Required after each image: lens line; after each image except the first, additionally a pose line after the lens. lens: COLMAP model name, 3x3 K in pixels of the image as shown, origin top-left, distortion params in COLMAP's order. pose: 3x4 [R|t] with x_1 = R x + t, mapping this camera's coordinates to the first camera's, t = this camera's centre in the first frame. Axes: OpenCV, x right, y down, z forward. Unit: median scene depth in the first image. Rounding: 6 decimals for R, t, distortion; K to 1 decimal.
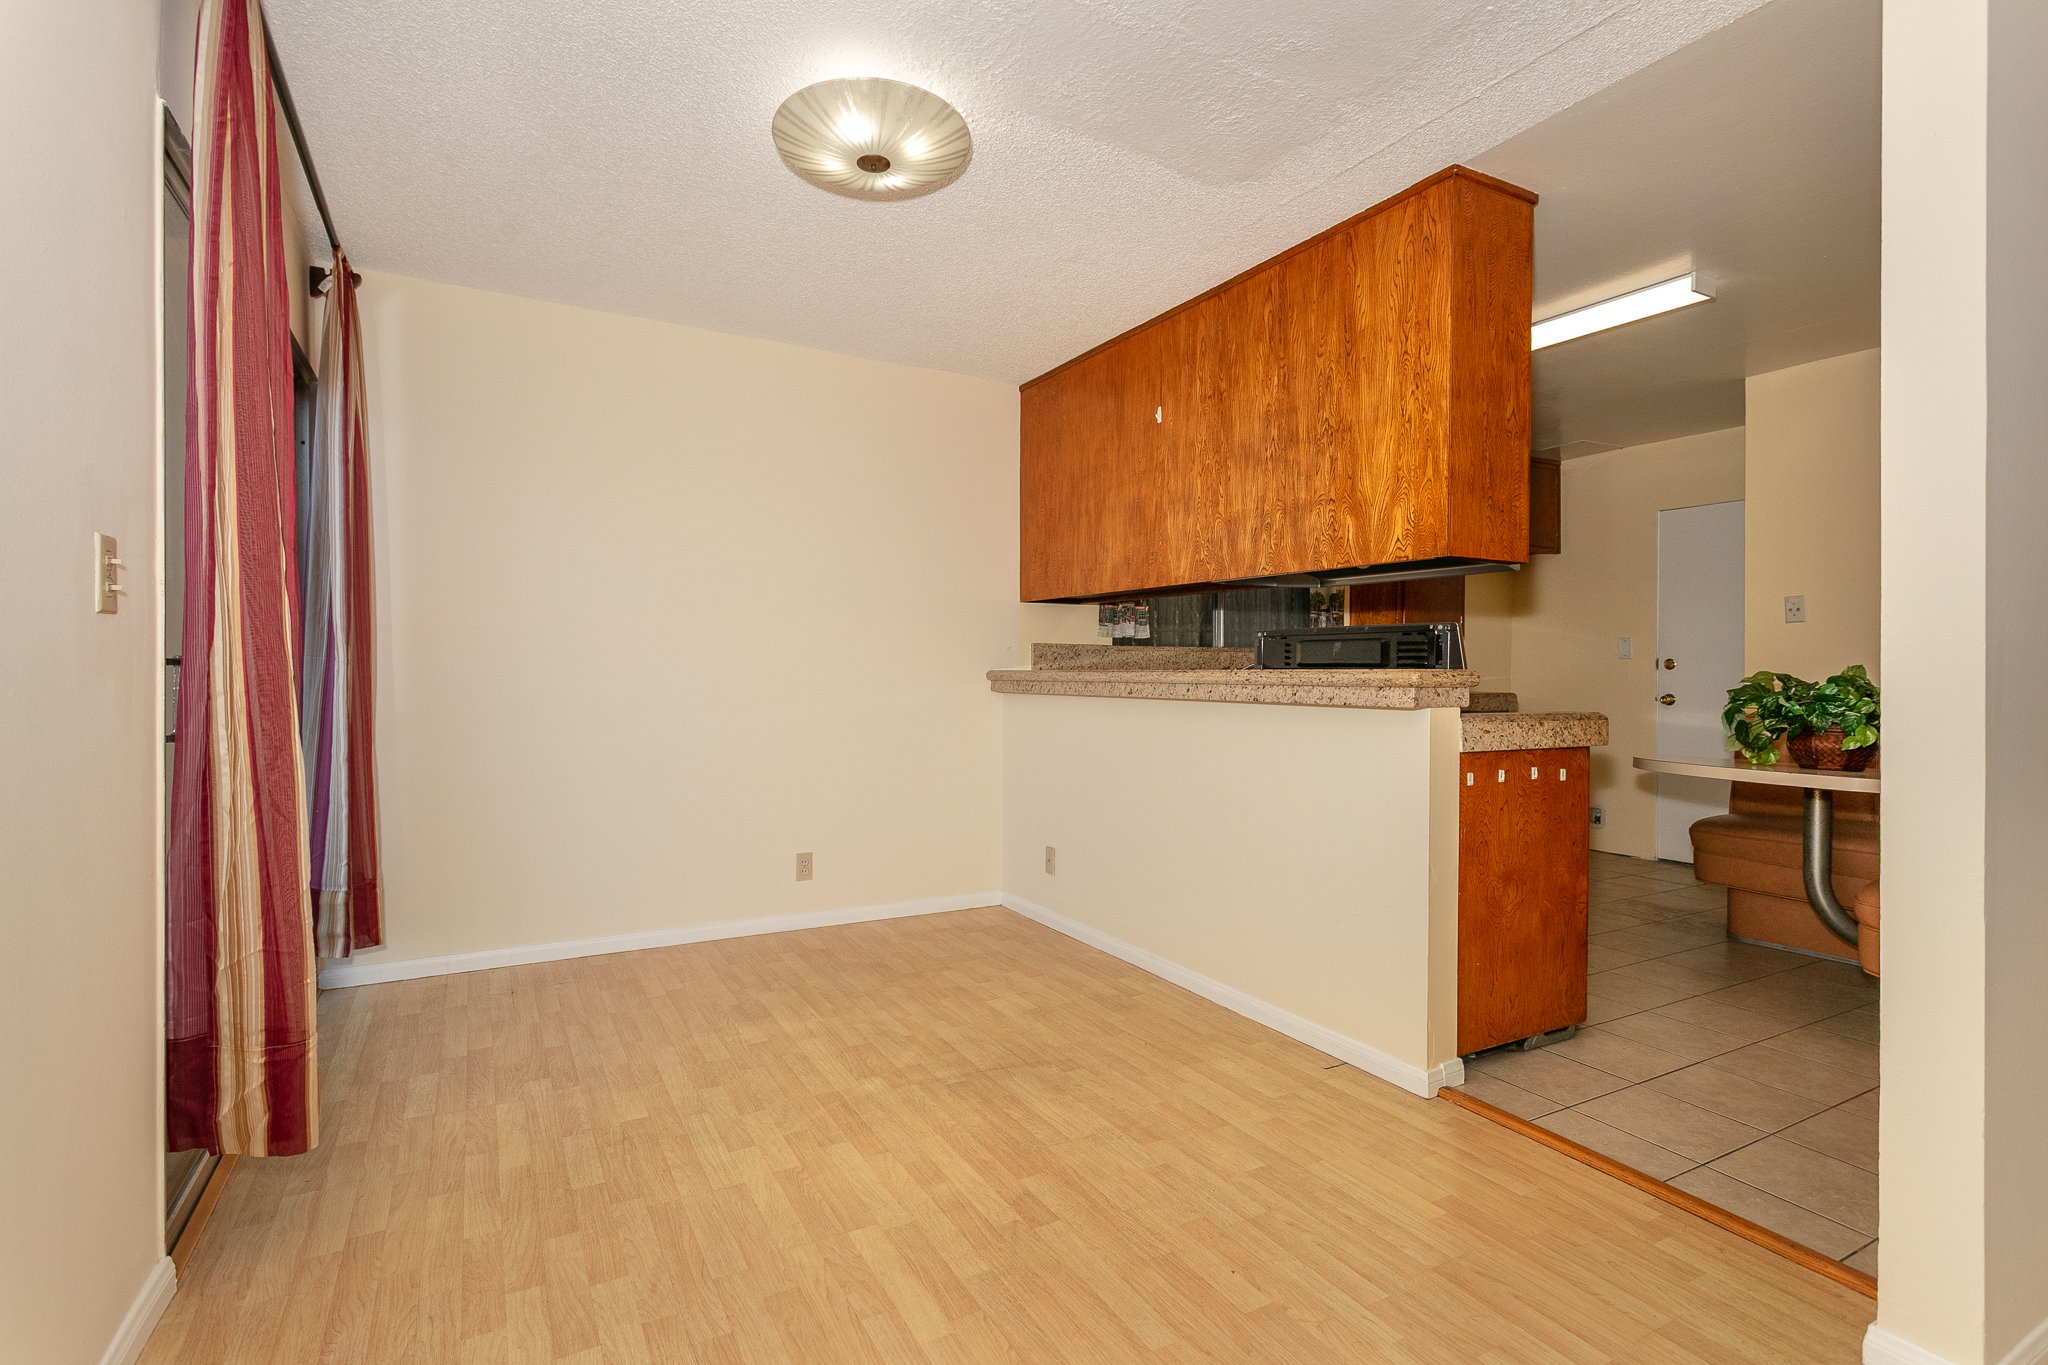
lens RADIAL K [[967.5, 0, 1021.4], [0, 967.5, 692.5], [0, 0, 1]] dist [0.000767, 0.000980]
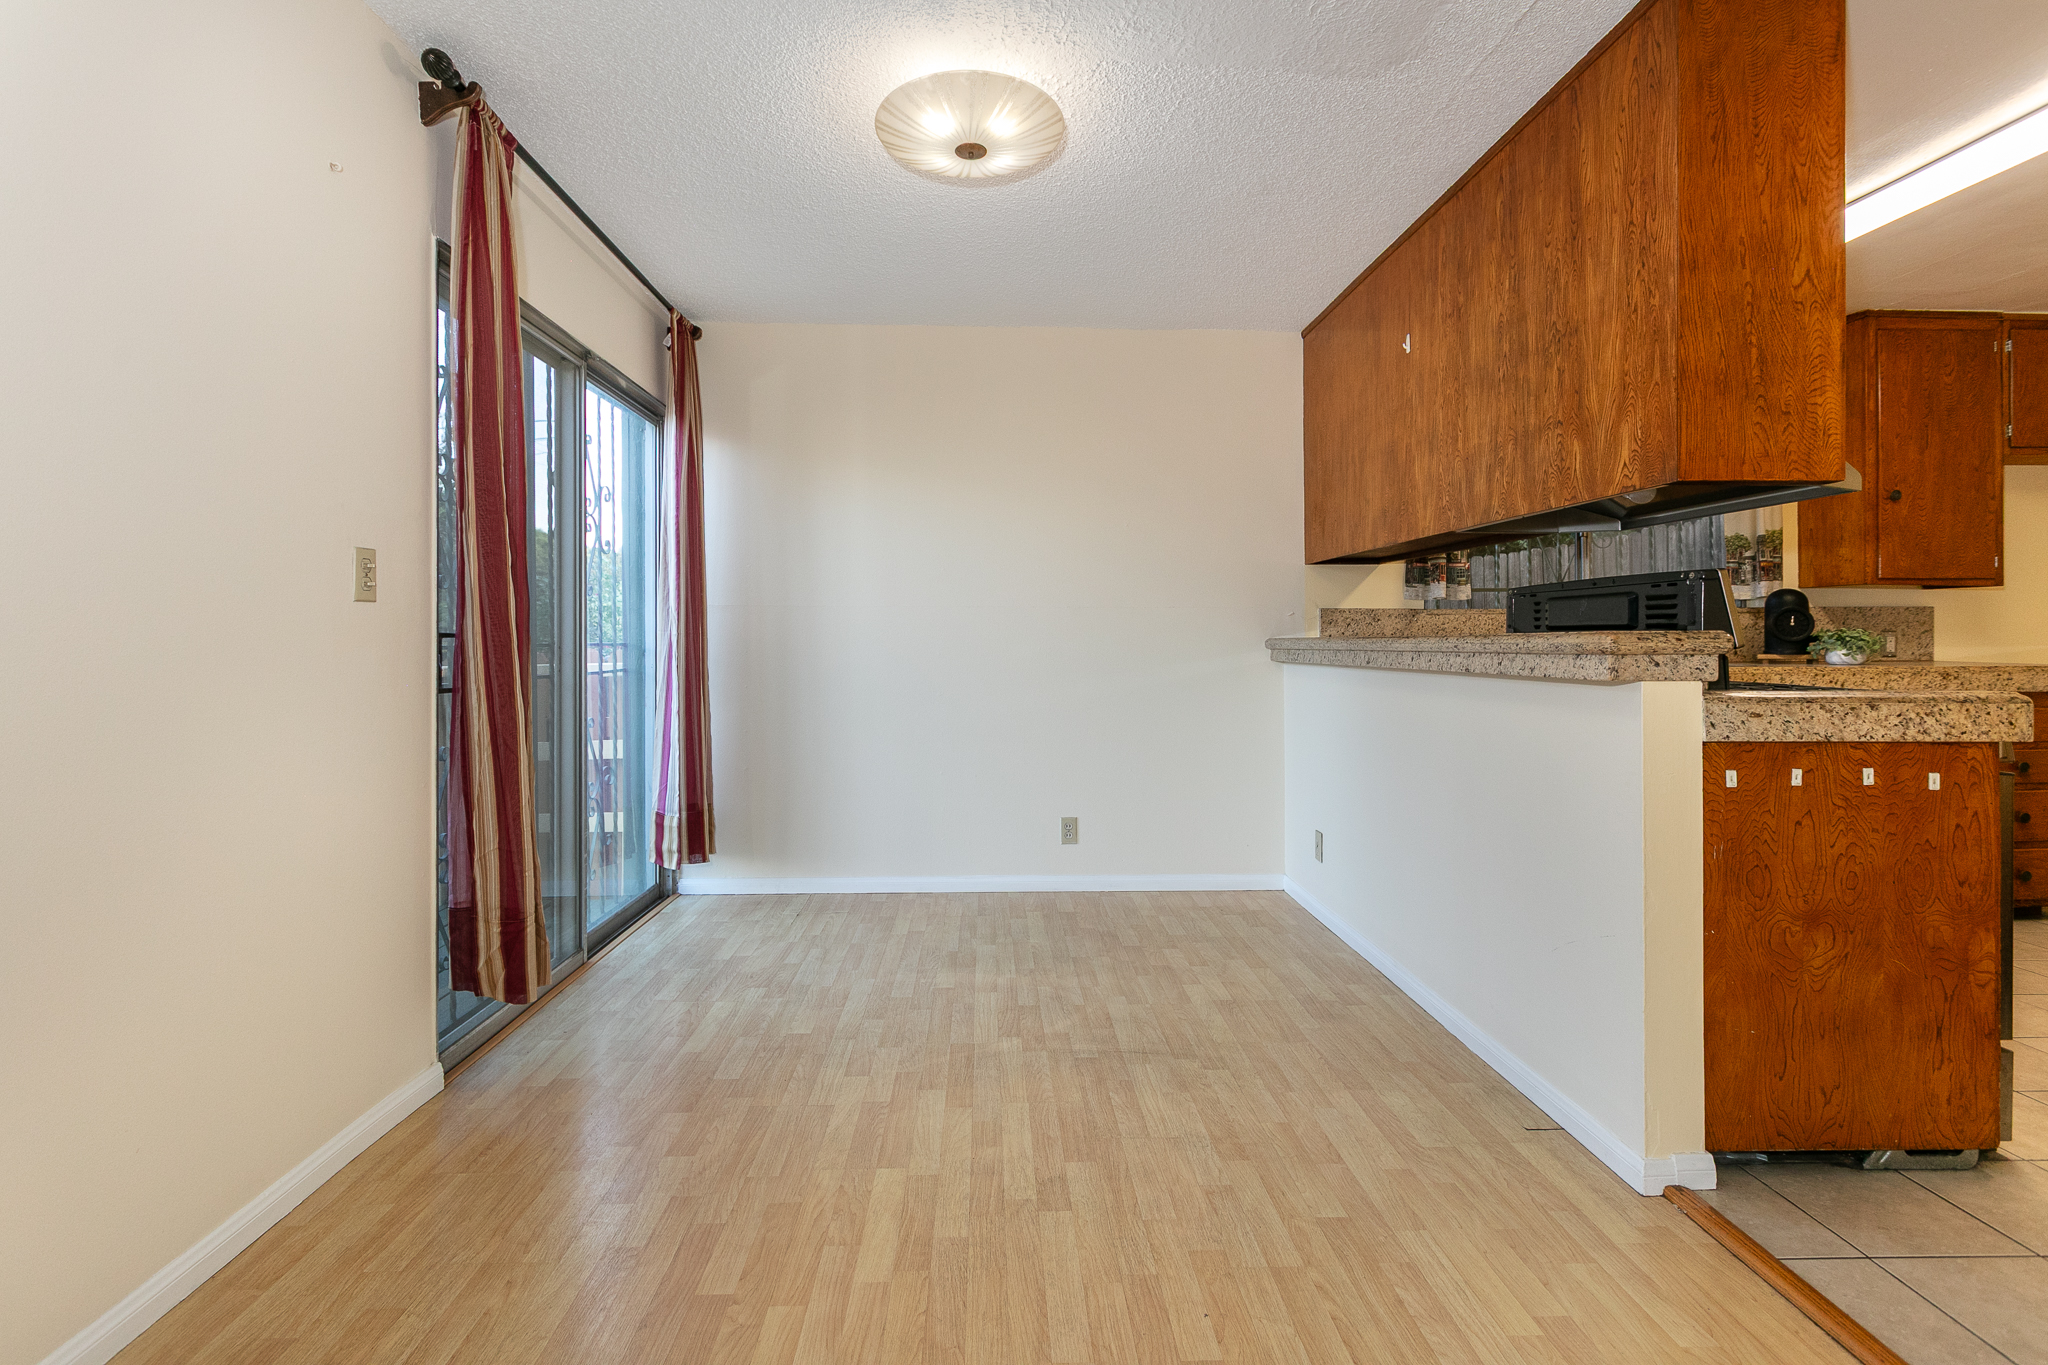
lens RADIAL K [[974.9, 0, 1020.4], [0, 974.9, 653.0], [0, 0, 1]] dist [0.000927, 0.001450]
pose [[0.888450, -0.001010, -0.458973, 0.310172], [-0.004126, 0.999940, -0.010187, 0.002989], [0.458956, 0.010945, 0.888392, 0.081509]]
